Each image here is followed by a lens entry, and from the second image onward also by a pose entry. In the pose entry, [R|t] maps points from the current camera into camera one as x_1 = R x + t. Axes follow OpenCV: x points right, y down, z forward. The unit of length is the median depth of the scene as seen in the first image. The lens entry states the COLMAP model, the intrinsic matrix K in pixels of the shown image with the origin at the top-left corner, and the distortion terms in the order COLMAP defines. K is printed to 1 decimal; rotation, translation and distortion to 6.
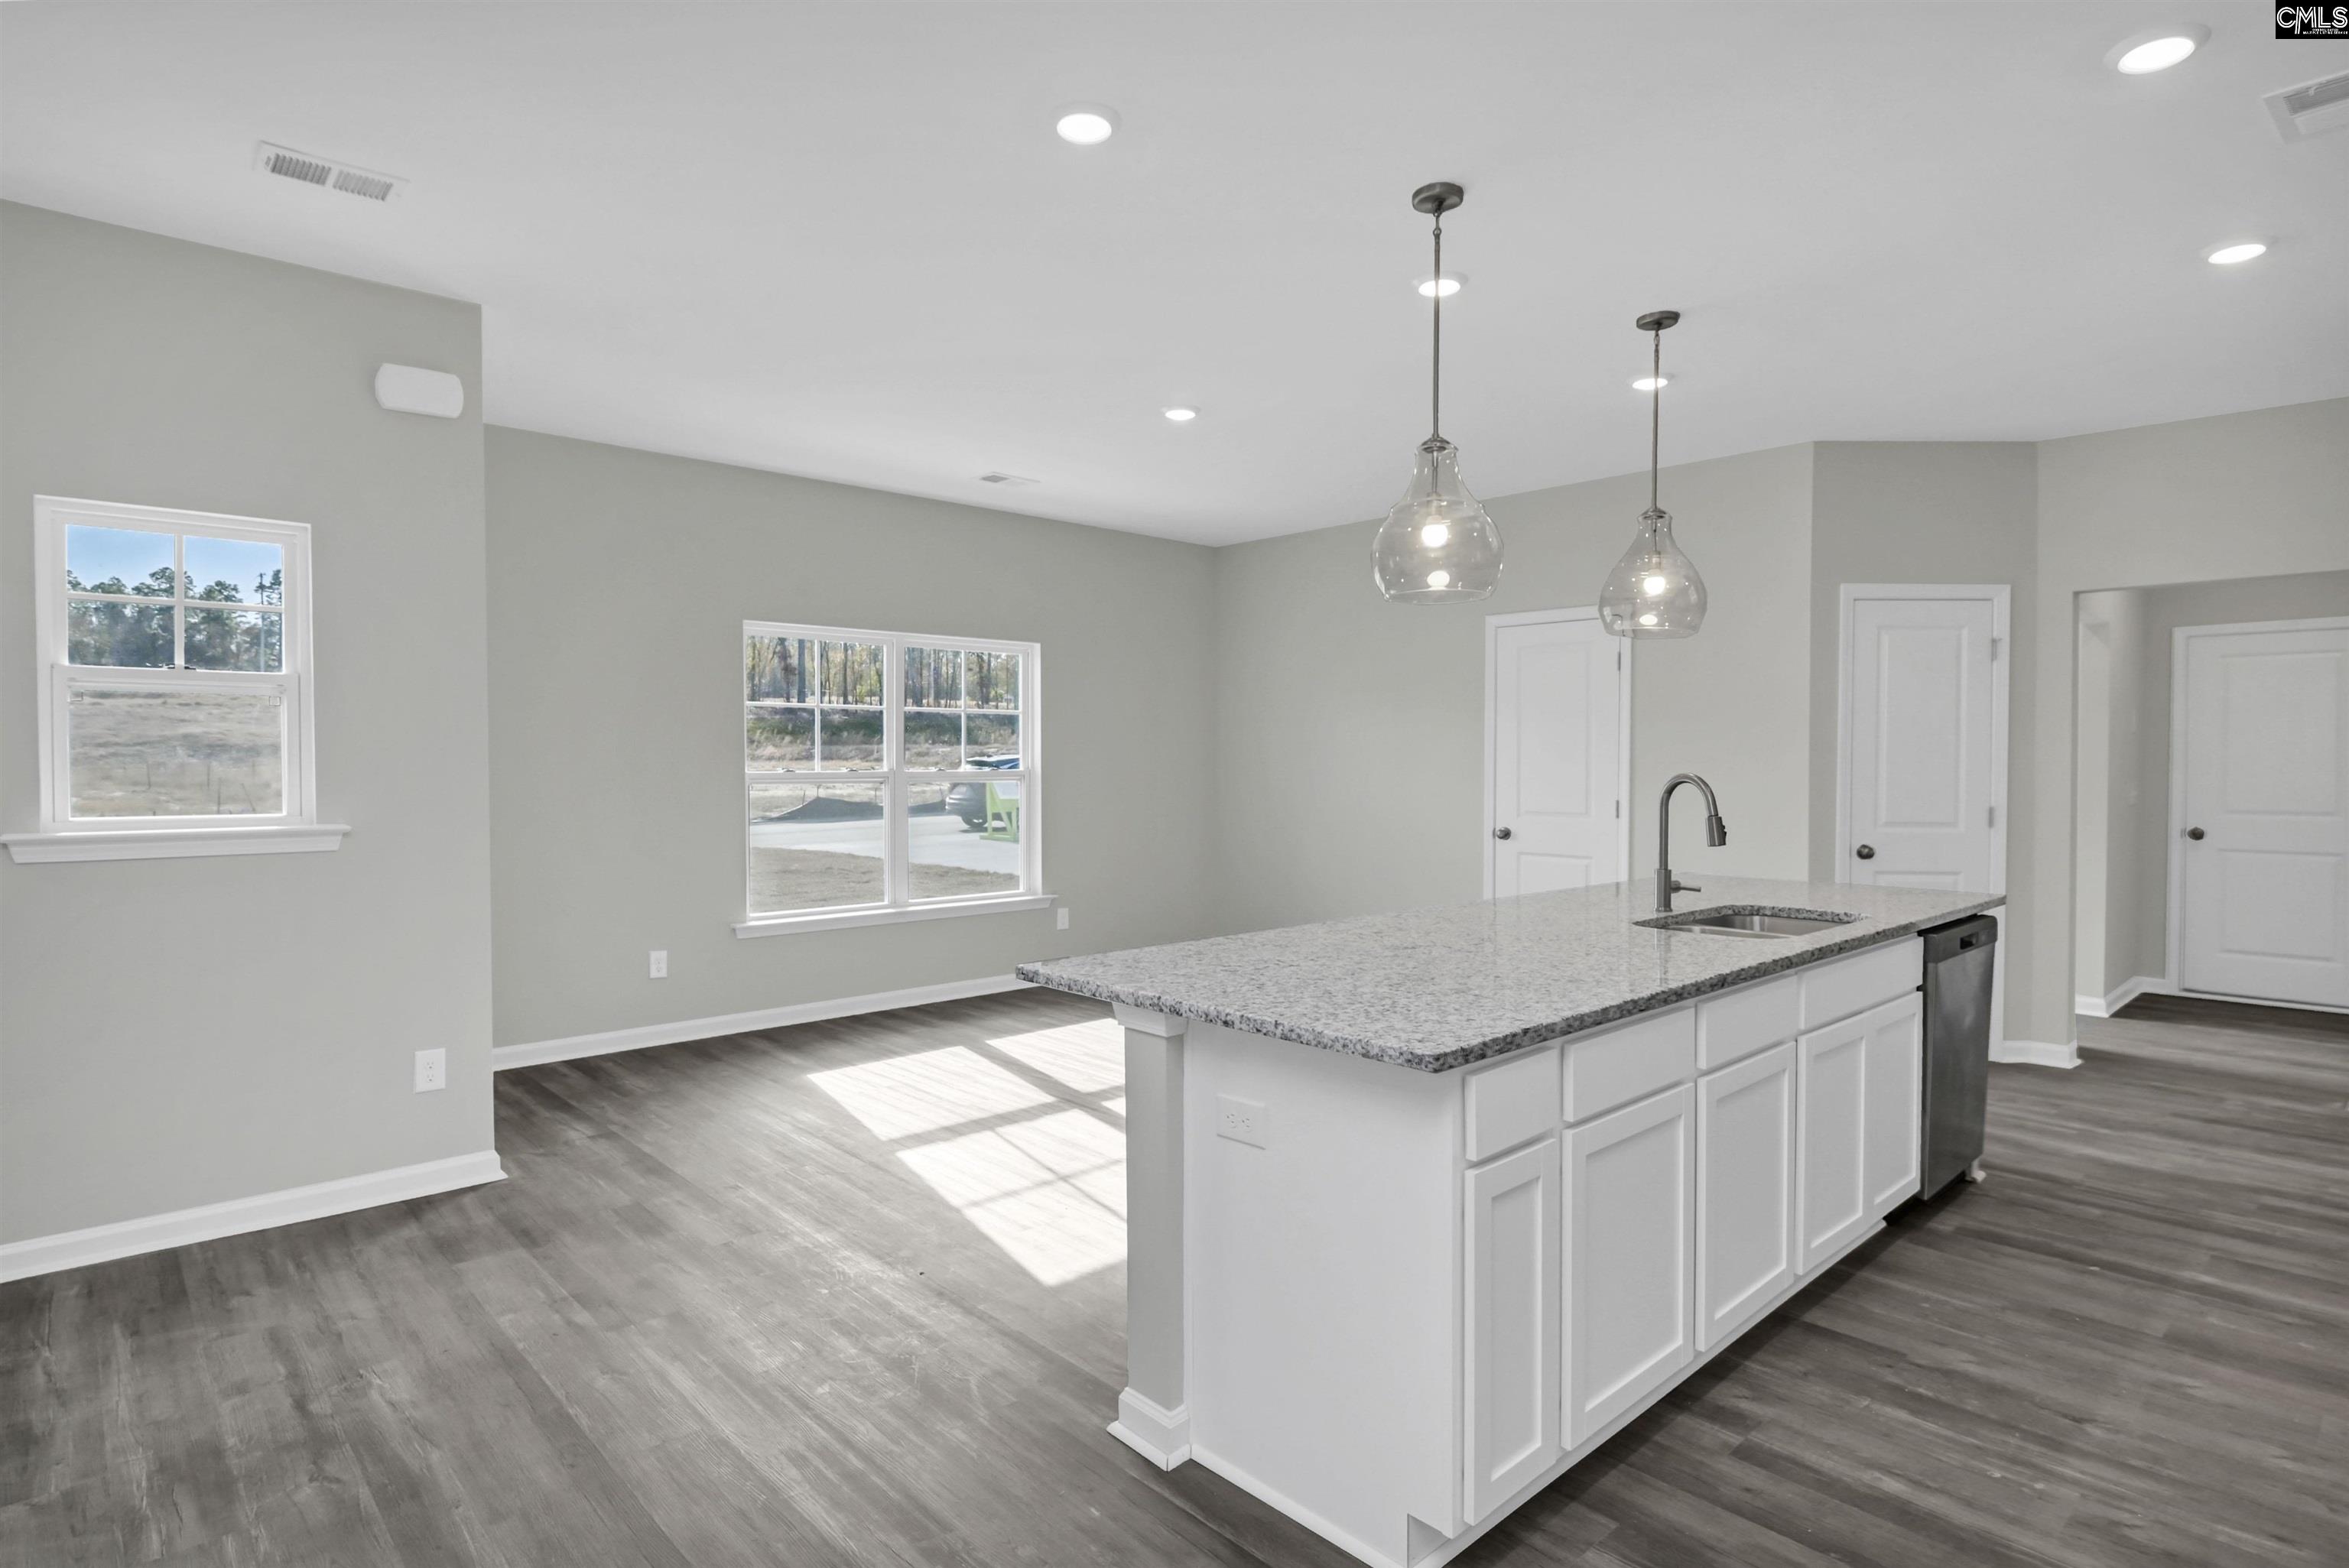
lens RADIAL K [[1220.2, 0, 1174.5], [0, 1220.2, 784.0], [0, 0, 1]] dist [-0.003808, -0.005504]
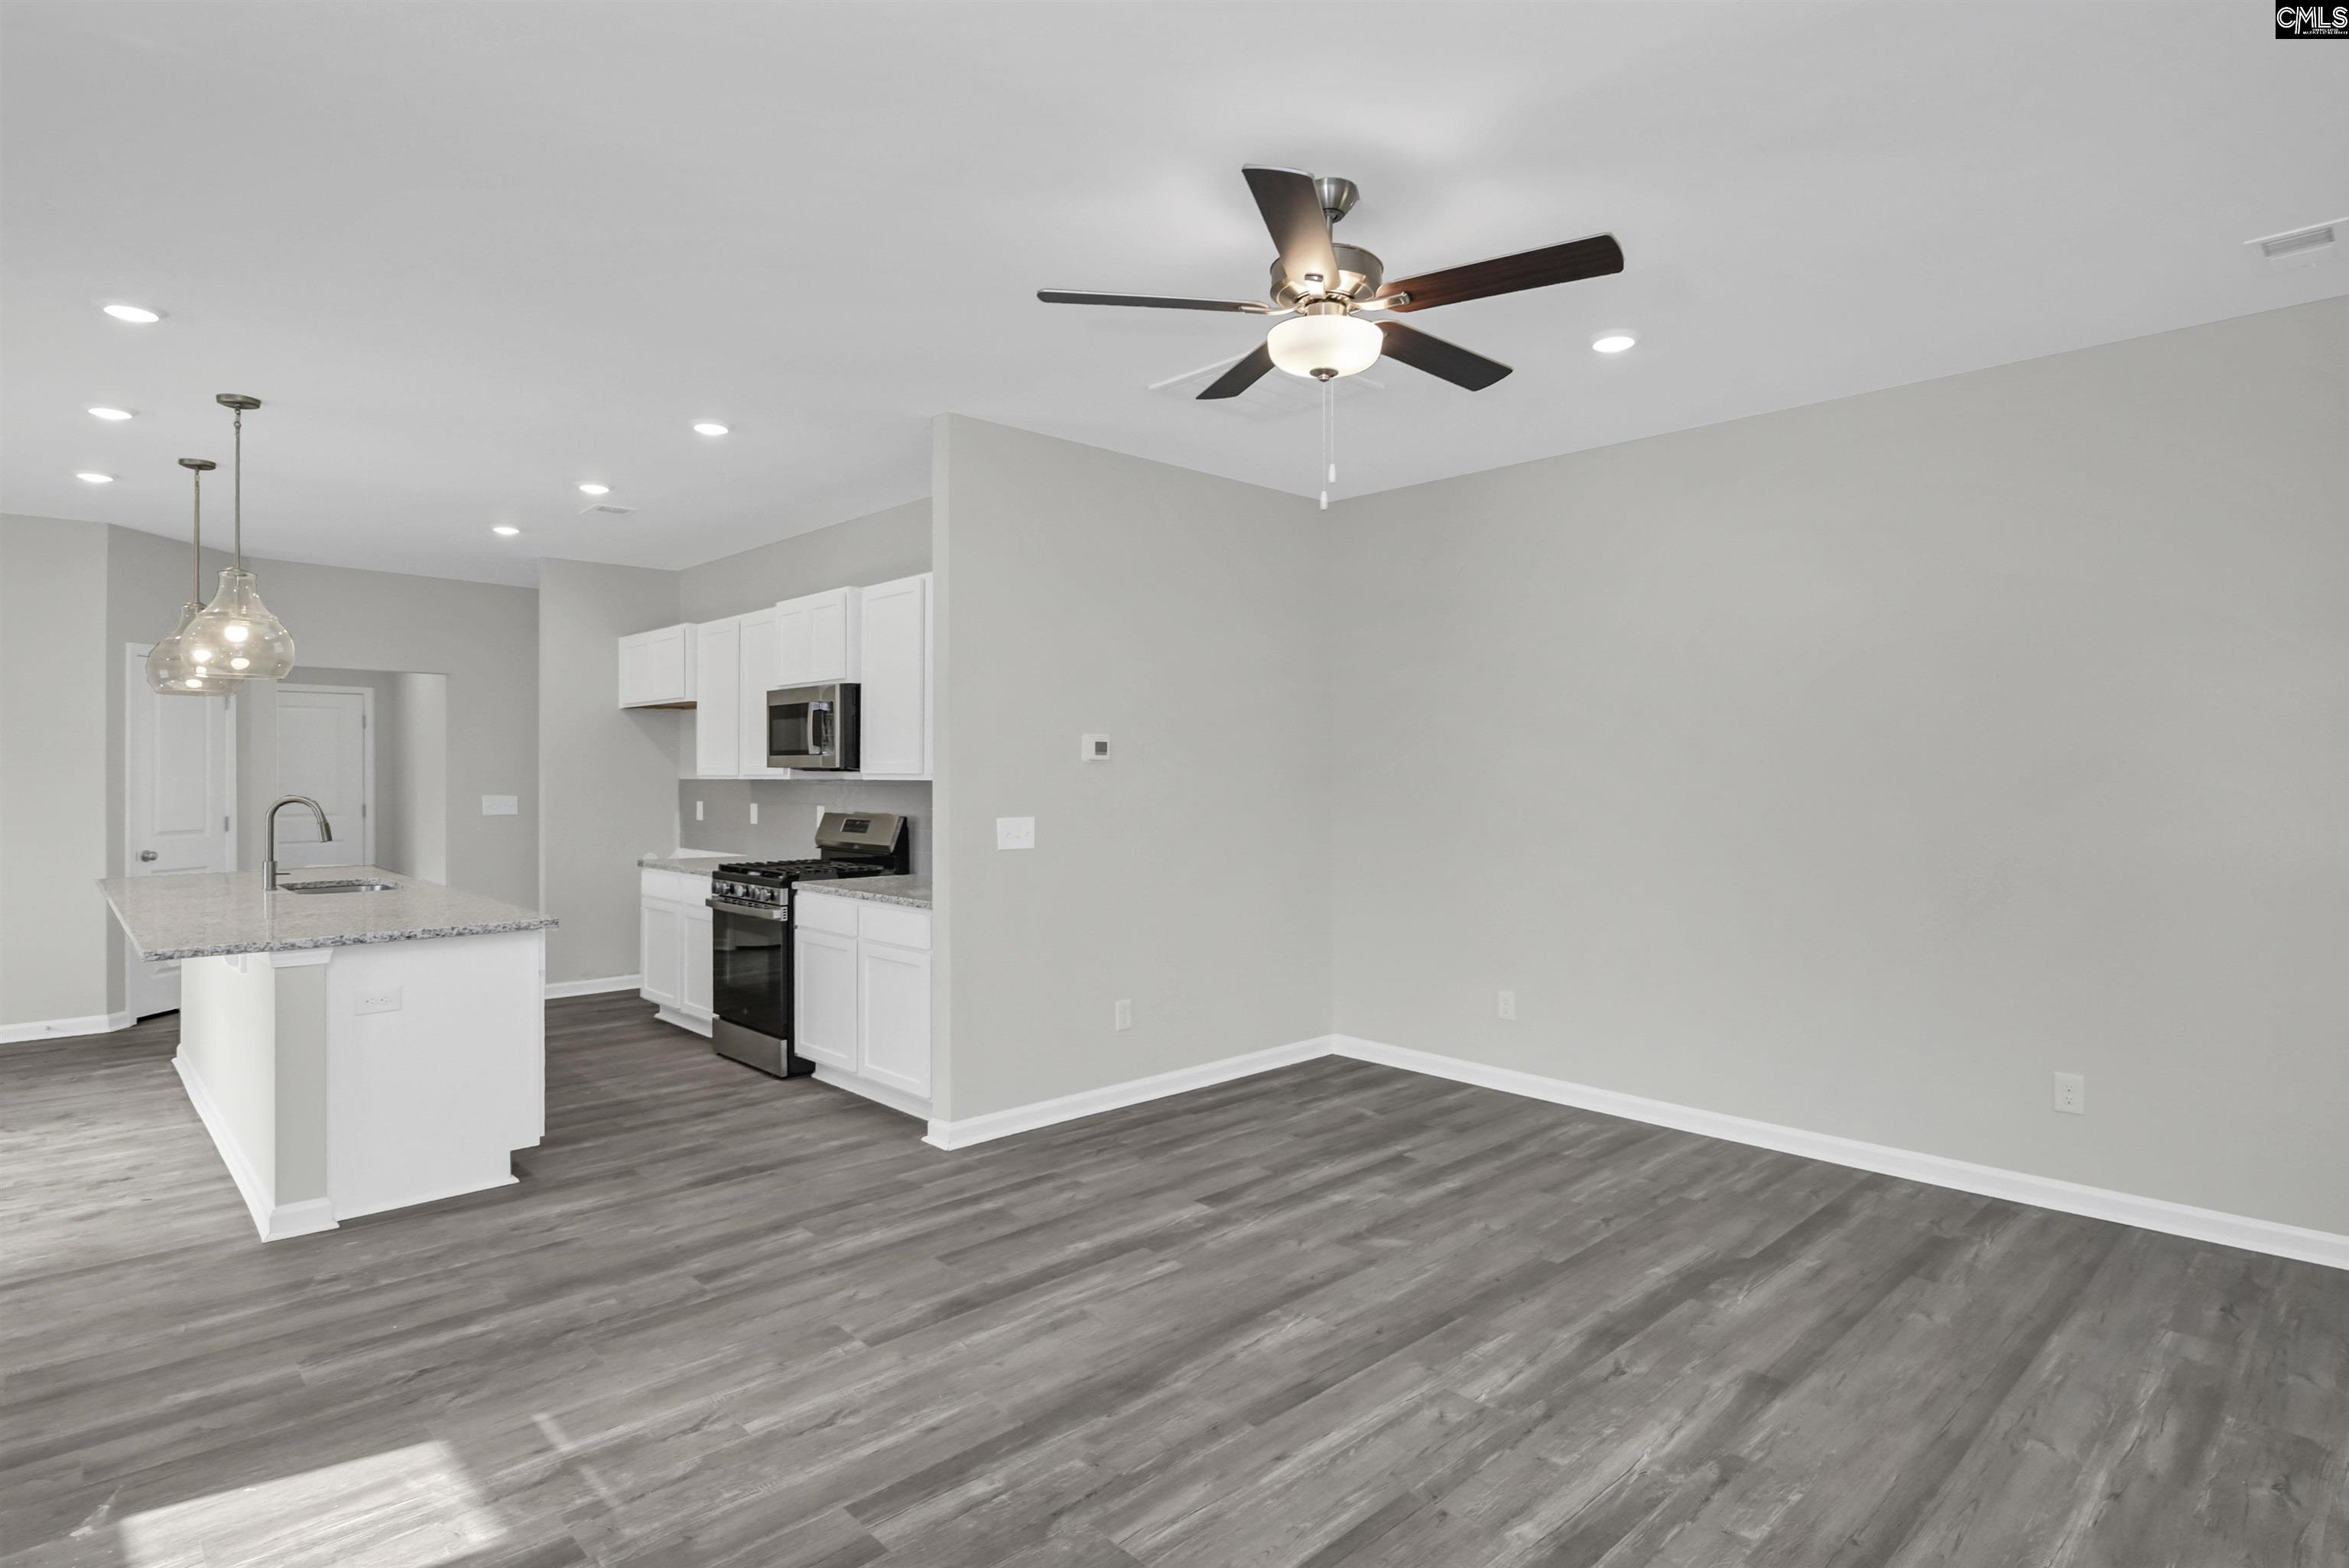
lens RADIAL K [[1201.6, 0, 1207.1], [0, 1201.6, 771.0], [0, 0, 1]] dist [0.000484, -0.007902]
pose [[-0.034937, 0.002476, 0.999386, -0.979800], [0.024597, 0.999696, -0.001617, -0.008724], [-0.999087, 0.024526, -0.034987, -0.071516]]
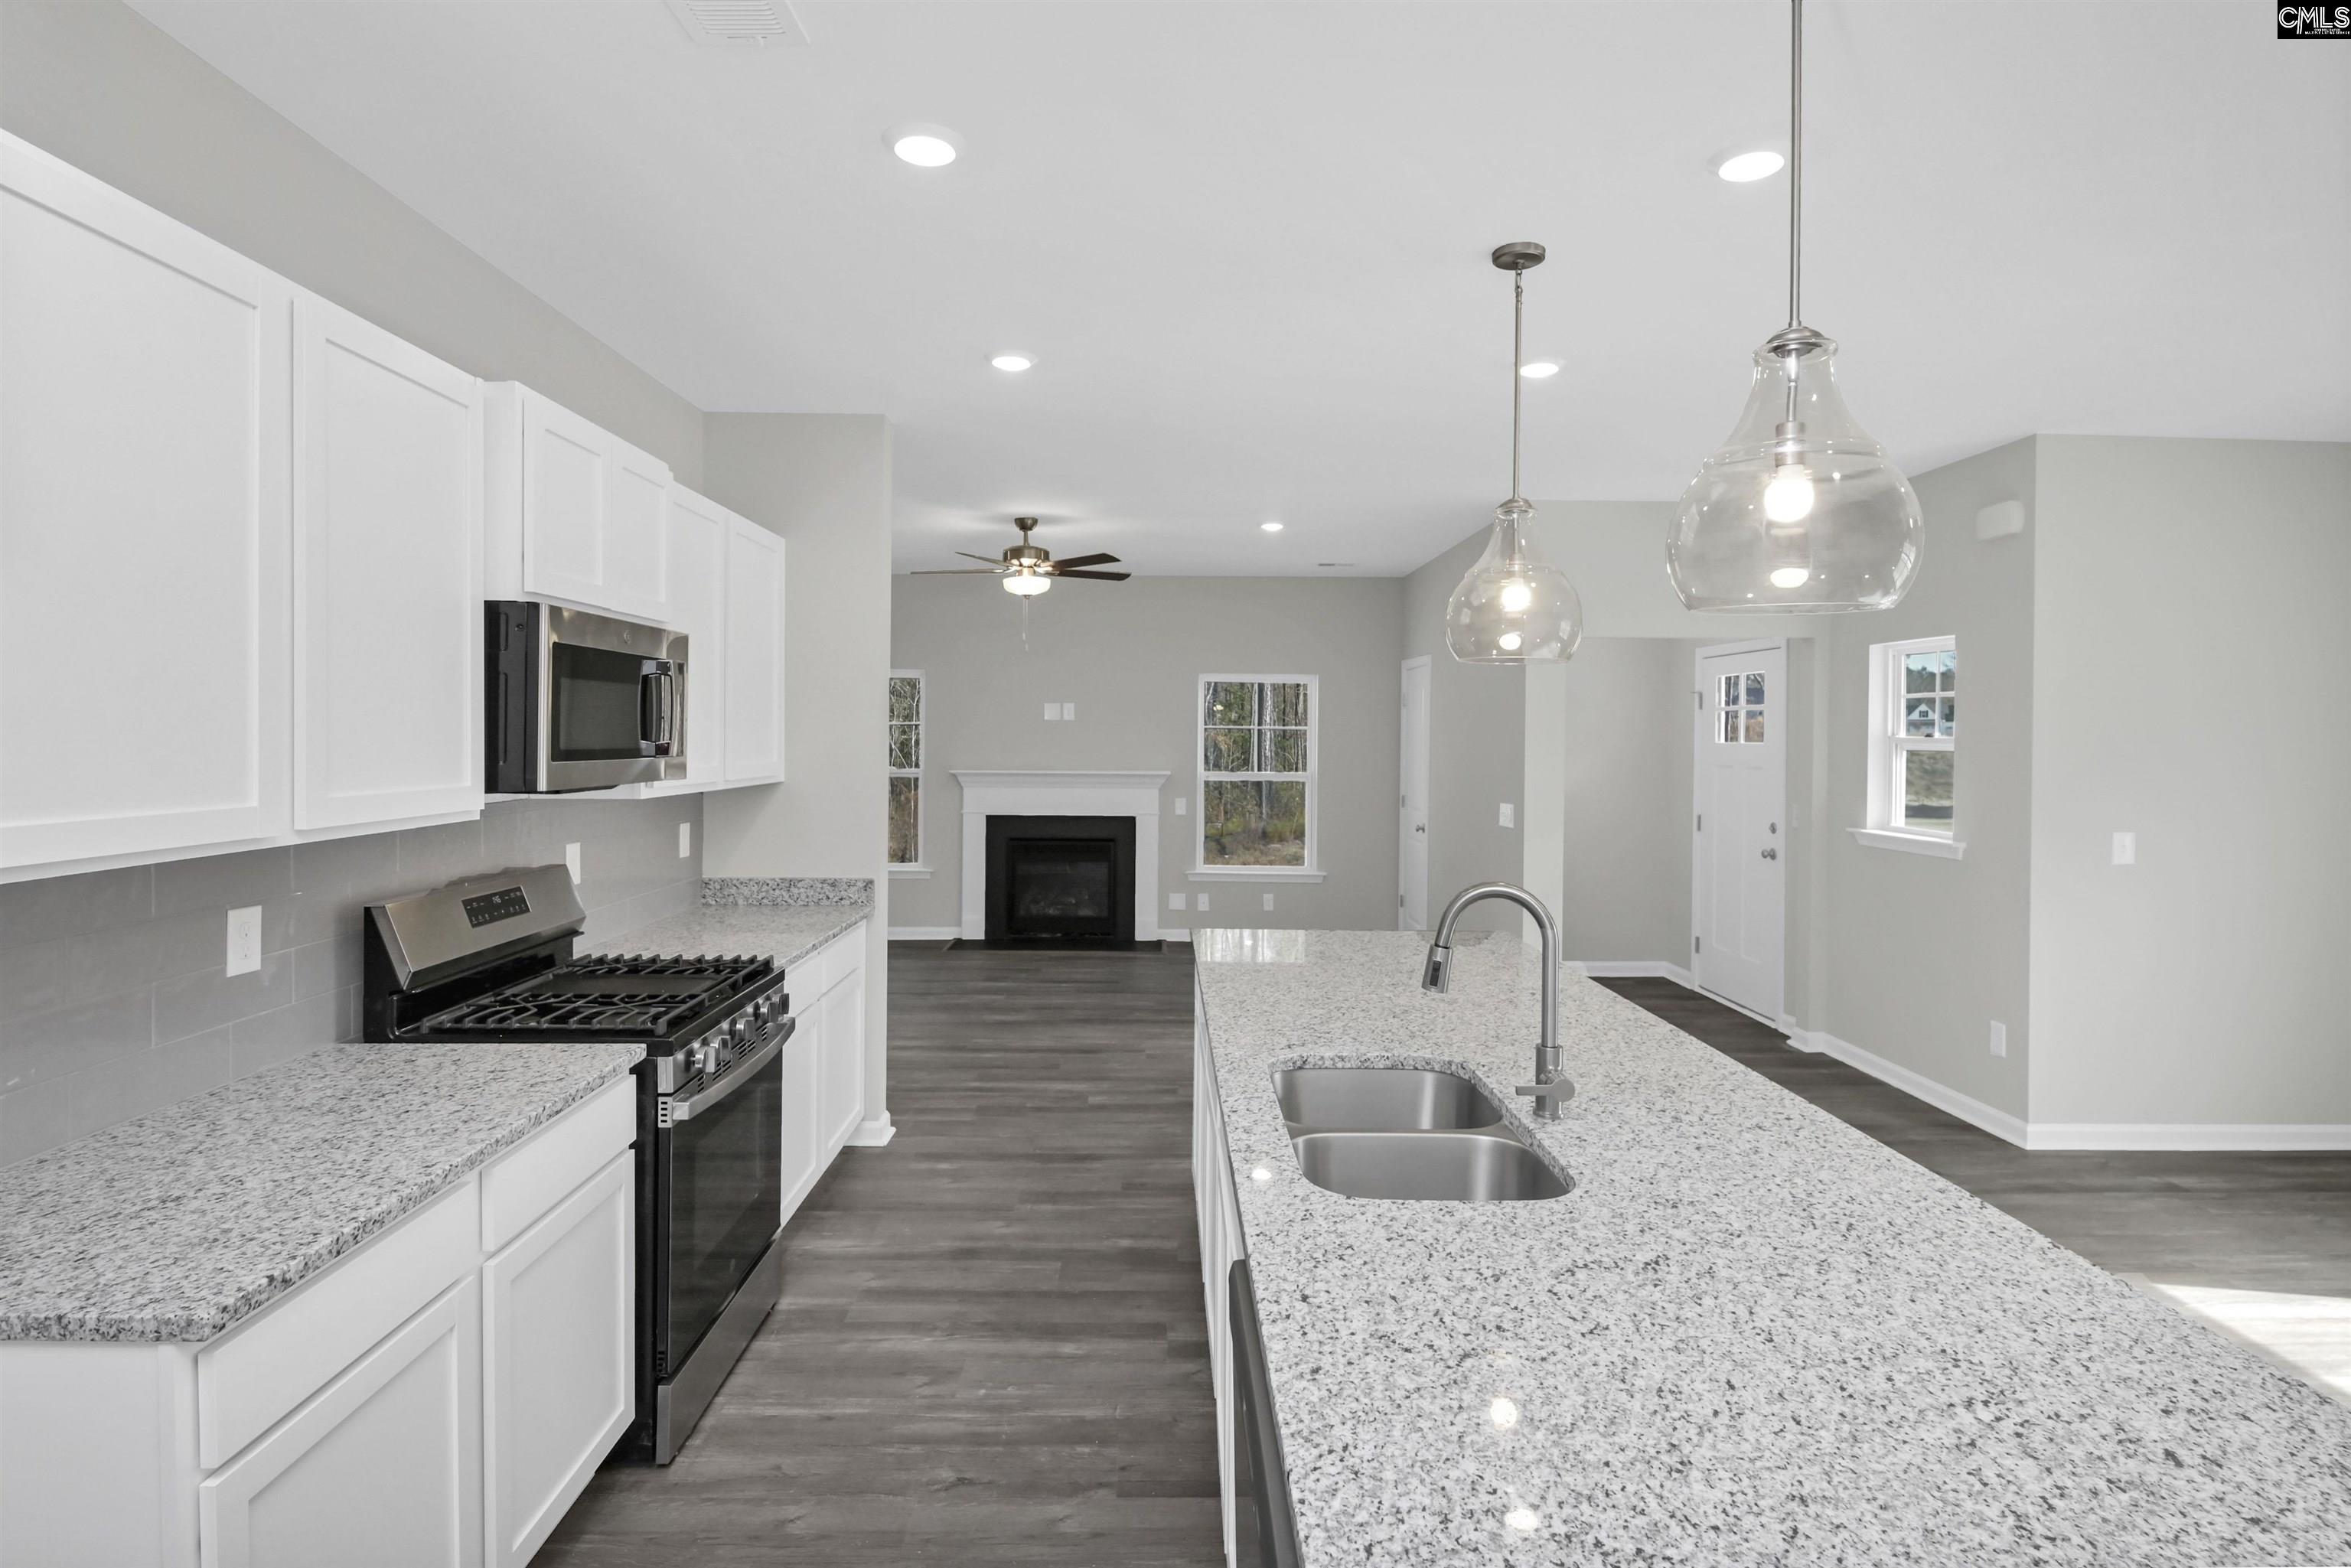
lens RADIAL K [[1158.9, 0, 1198.9], [0, 1158.9, 739.9], [0, 0, 1]] dist [0.004221, -0.007301]
pose [[-0.648688, -0.003854, -0.761044, 0.865098], [-0.029363, 0.999369, 0.019966, -0.080816], [0.760488, 0.035298, -0.648392, 1.121274]]
